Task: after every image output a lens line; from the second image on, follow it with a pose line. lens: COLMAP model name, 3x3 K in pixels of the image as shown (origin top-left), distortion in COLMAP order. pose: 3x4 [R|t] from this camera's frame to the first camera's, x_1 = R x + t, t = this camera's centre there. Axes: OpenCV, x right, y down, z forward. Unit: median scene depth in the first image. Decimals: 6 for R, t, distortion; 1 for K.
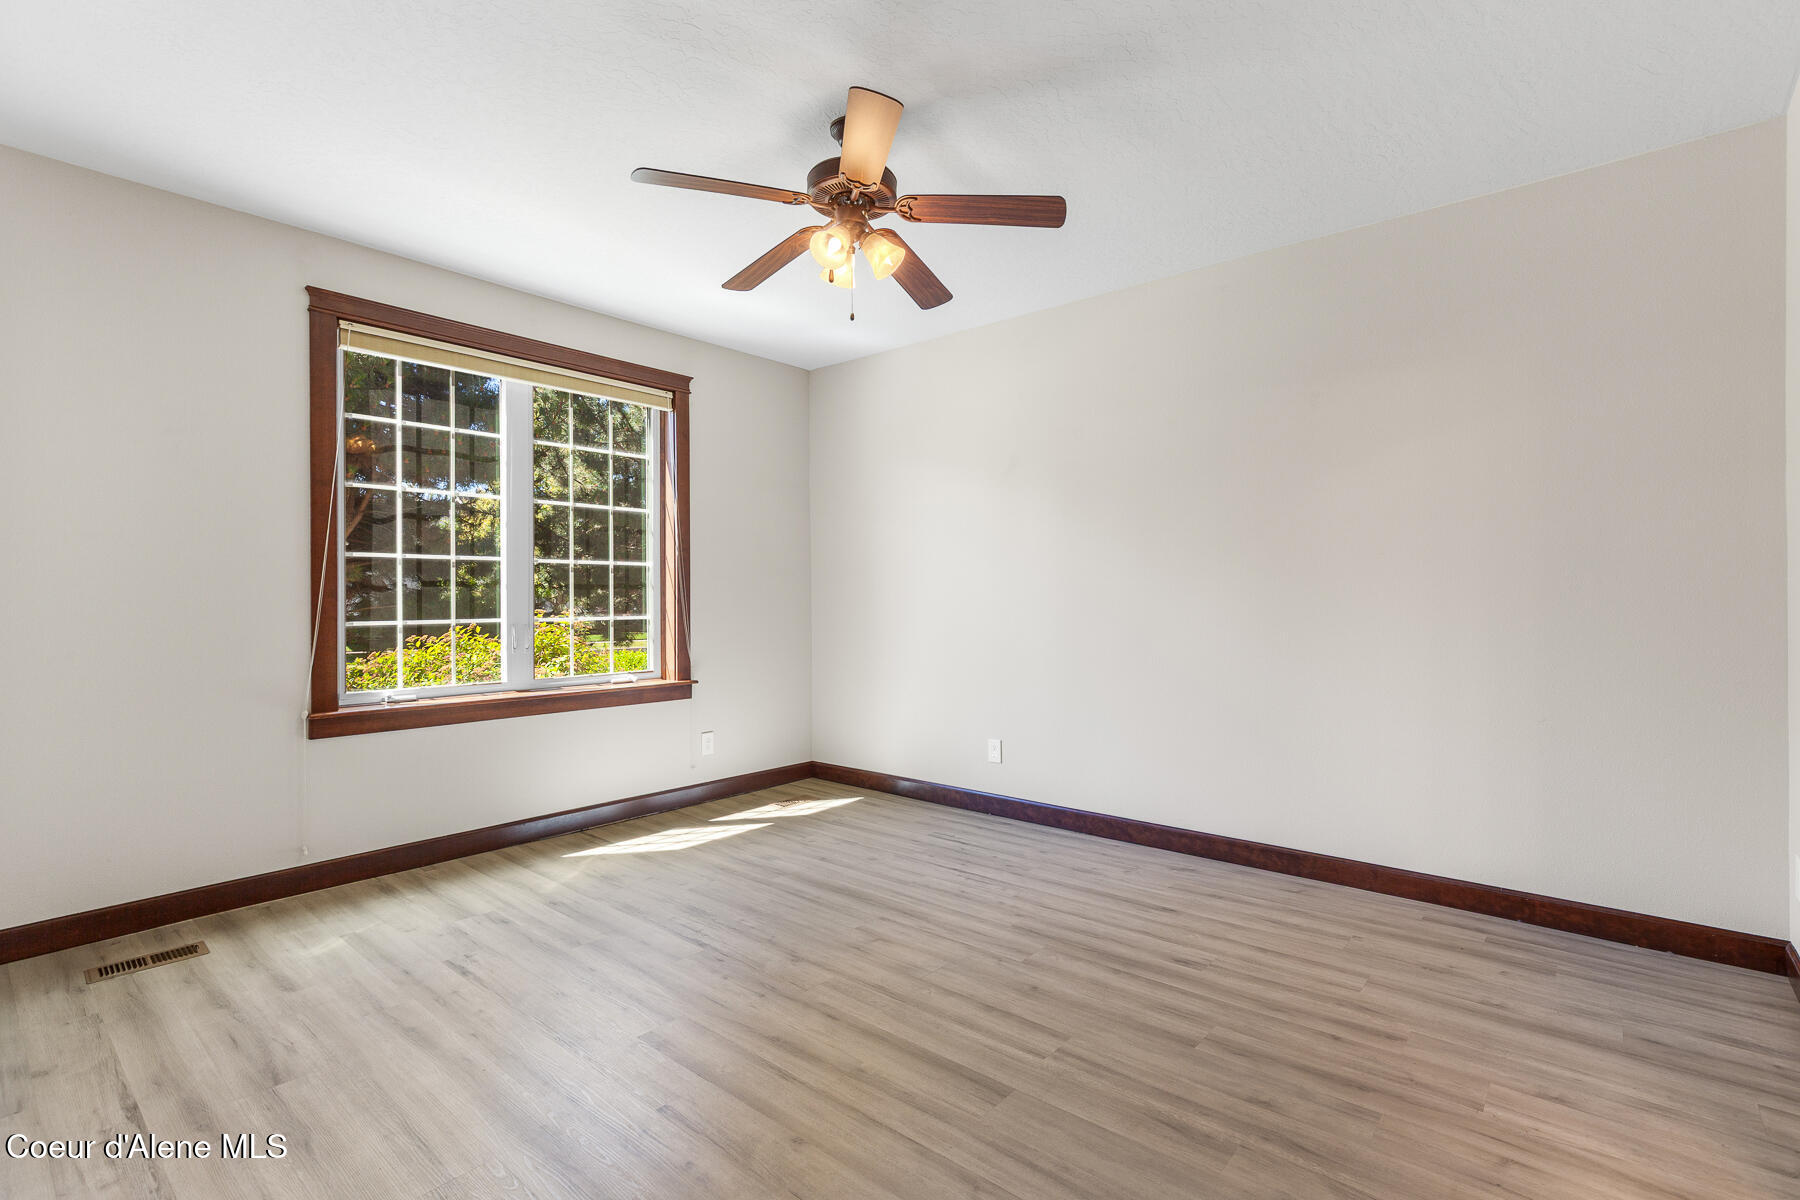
lens RADIAL K [[812.8, 0, 903.5], [0, 812.8, 597.1], [0, 0, 1]] dist [0.004501, -0.000287]
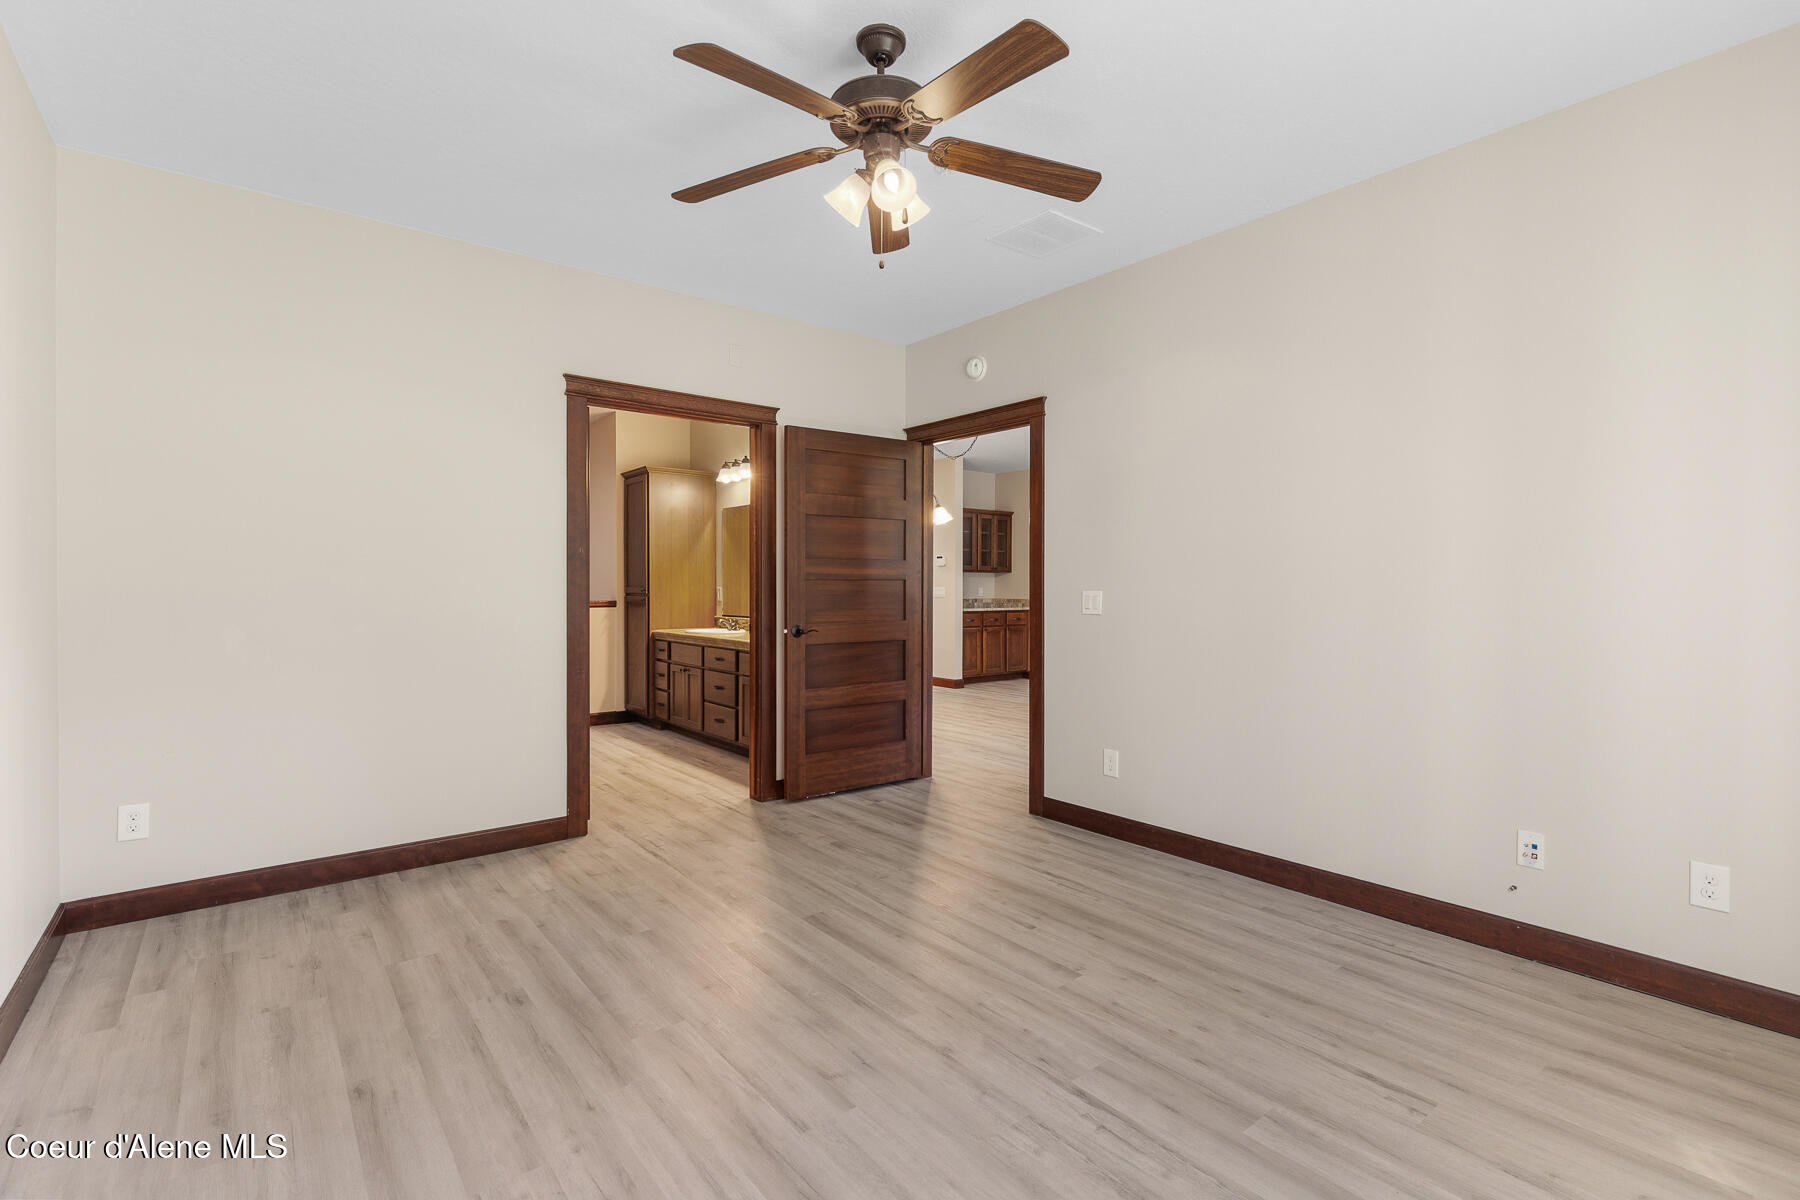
lens RADIAL K [[812.8, 0, 903.5], [0, 812.8, 597.1], [0, 0, 1]] dist [0.004501, -0.000287]
pose [[-0.983394, 0.001506, 0.181475, -0.246902], [0.003582, 0.999932, 0.011111, -0.005692], [-0.181446, 0.011576, -0.983333, 1.863470]]
